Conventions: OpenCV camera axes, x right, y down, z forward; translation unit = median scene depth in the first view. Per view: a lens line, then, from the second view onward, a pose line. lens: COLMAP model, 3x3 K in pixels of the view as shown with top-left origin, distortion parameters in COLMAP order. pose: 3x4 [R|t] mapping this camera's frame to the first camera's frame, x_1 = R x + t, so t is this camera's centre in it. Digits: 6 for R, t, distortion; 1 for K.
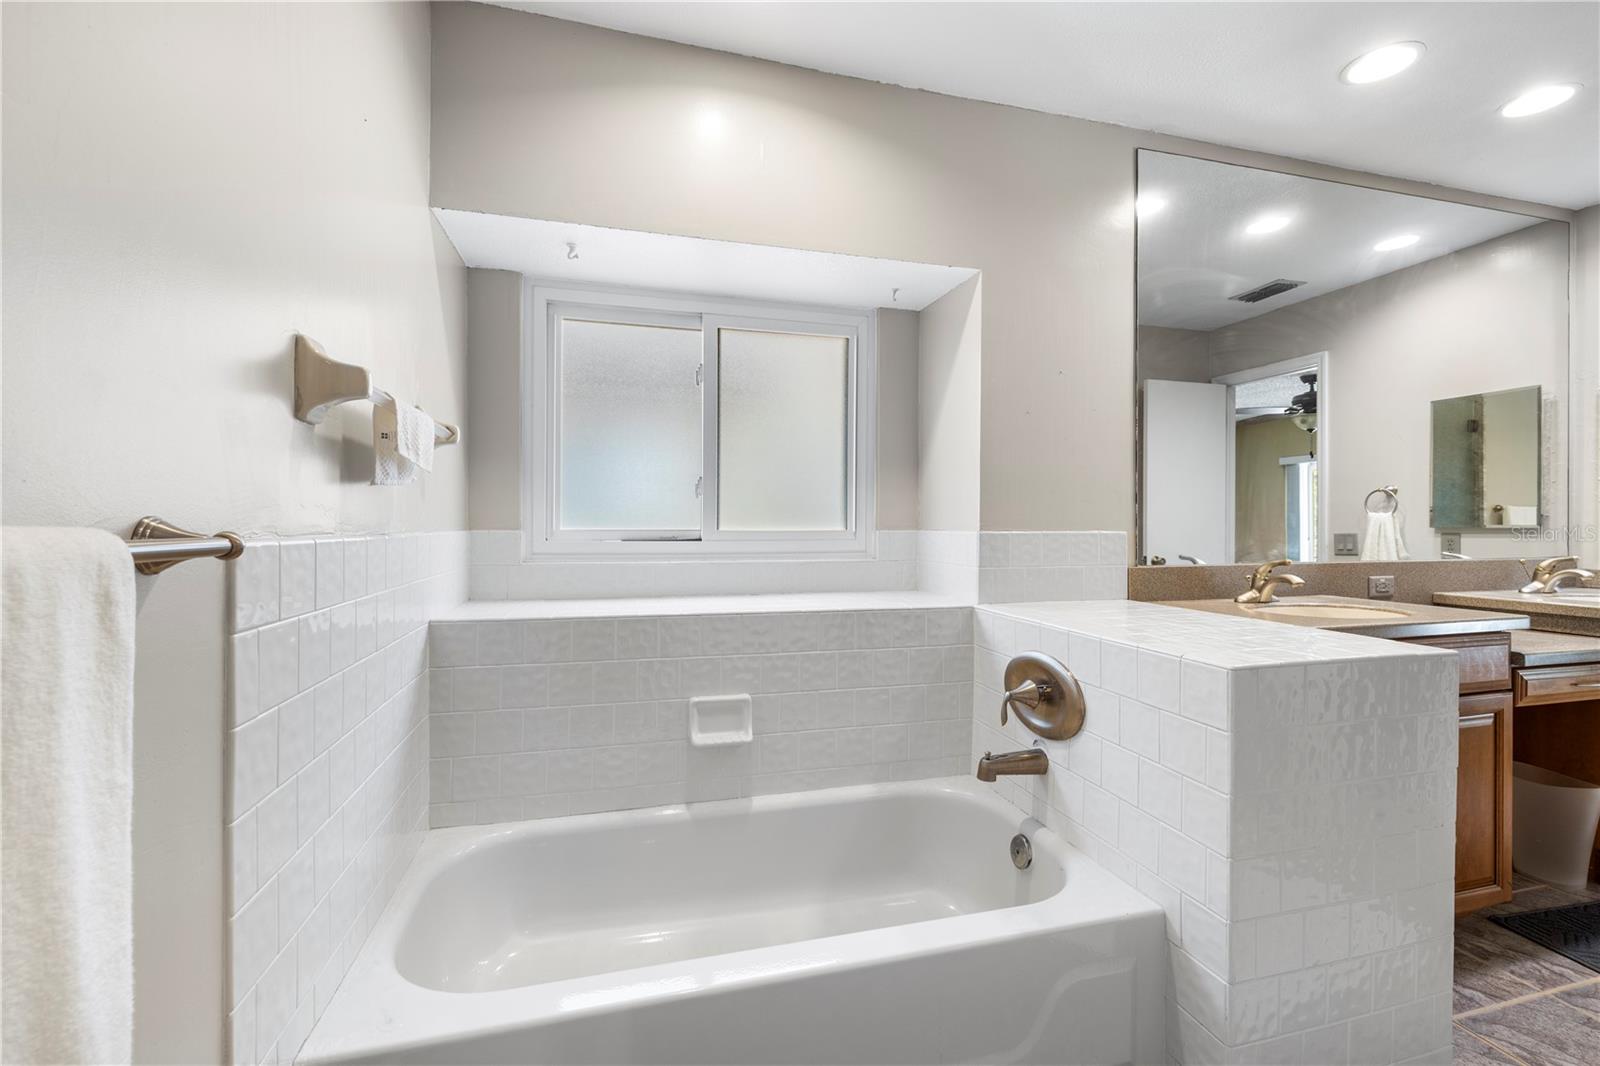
lens RADIAL K [[673.5, 0, 795.9], [0, 673.5, 527.4], [0, 0, 1]] dist [0.001467, -0.000099]
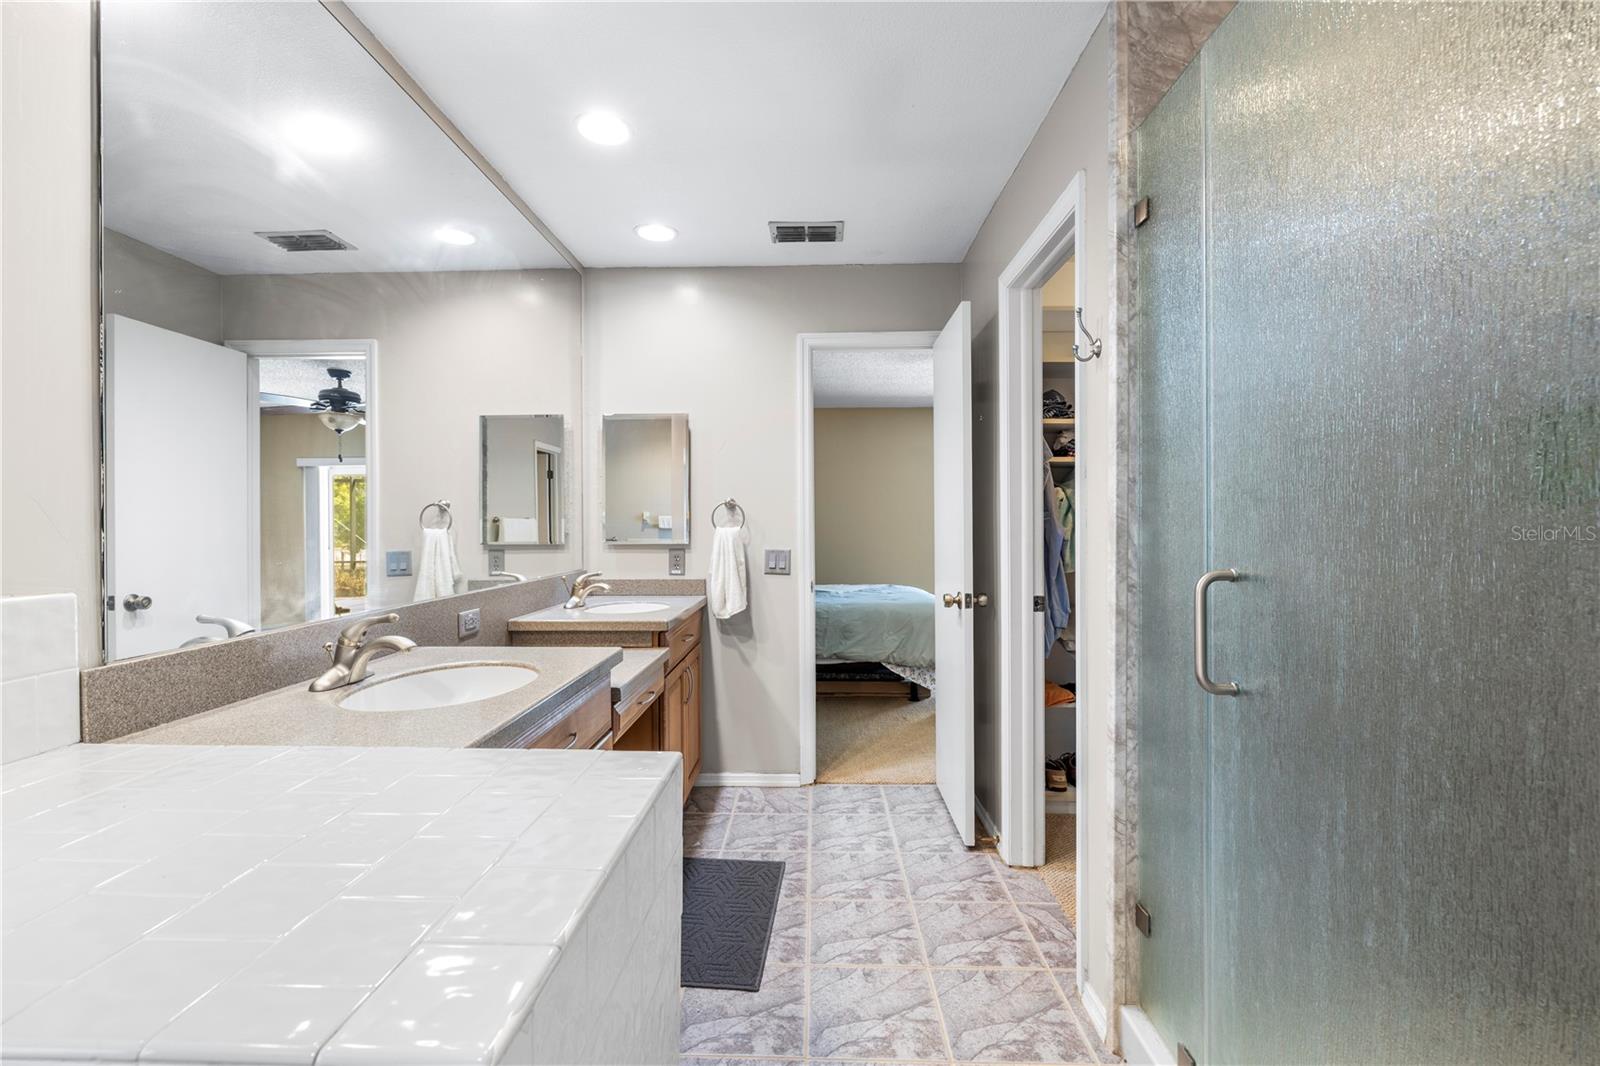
lens RADIAL K [[673.5, 0, 795.9], [0, 673.5, 527.4], [0, 0, 1]] dist [0.001467, -0.000099]
pose [[0.288403, -0.005185, 0.957495, 0.115757], [0.006845, 0.999971, 0.003353, -0.021268], [-0.957485, 0.005587, 0.288431, 0.238410]]
